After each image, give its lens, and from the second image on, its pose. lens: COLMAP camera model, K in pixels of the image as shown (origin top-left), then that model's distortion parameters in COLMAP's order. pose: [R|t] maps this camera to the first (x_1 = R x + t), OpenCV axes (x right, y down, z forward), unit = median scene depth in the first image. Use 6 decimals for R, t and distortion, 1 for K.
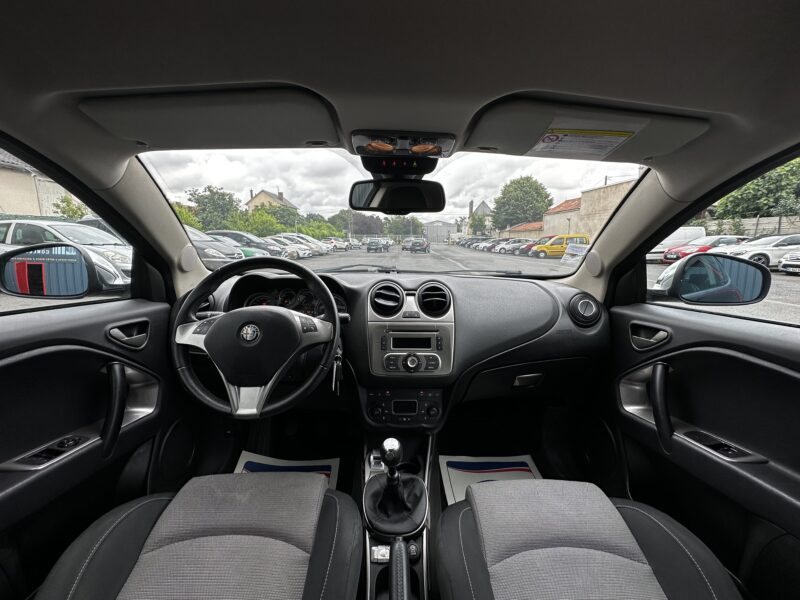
lens RADIAL K [[322.6, 0, 400.0], [0, 322.6, 300.0], [0, 0, 1]] dist [0.000730, -0.000040]
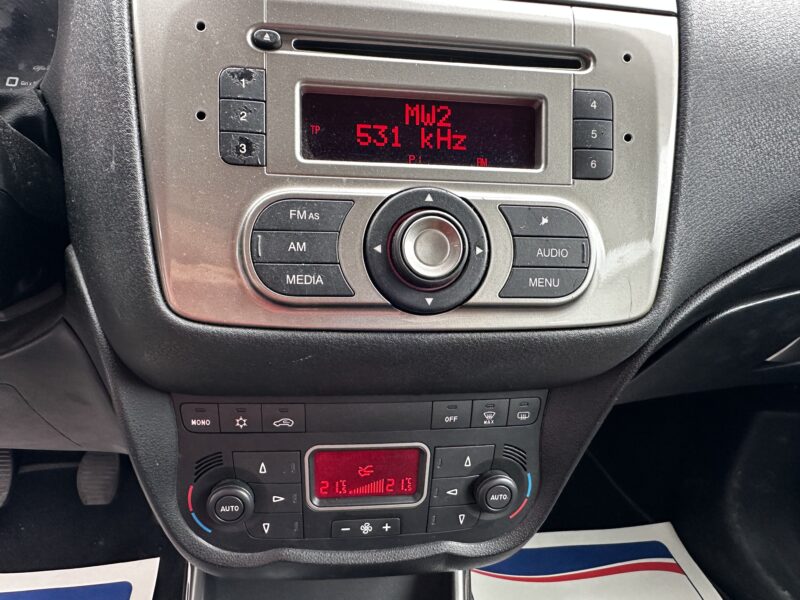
lens RADIAL K [[546.8, 0, 400.0], [0, 546.8, 300.0], [0, 0, 1]] dist [0.004084, 0.001324]
pose [[0.992055, 0.001352, 0.125799, -0.009631], [-0.024104, 0.983459, 0.179520, 0.167330], [-0.123475, -0.181126, 0.975678, 0.720490]]
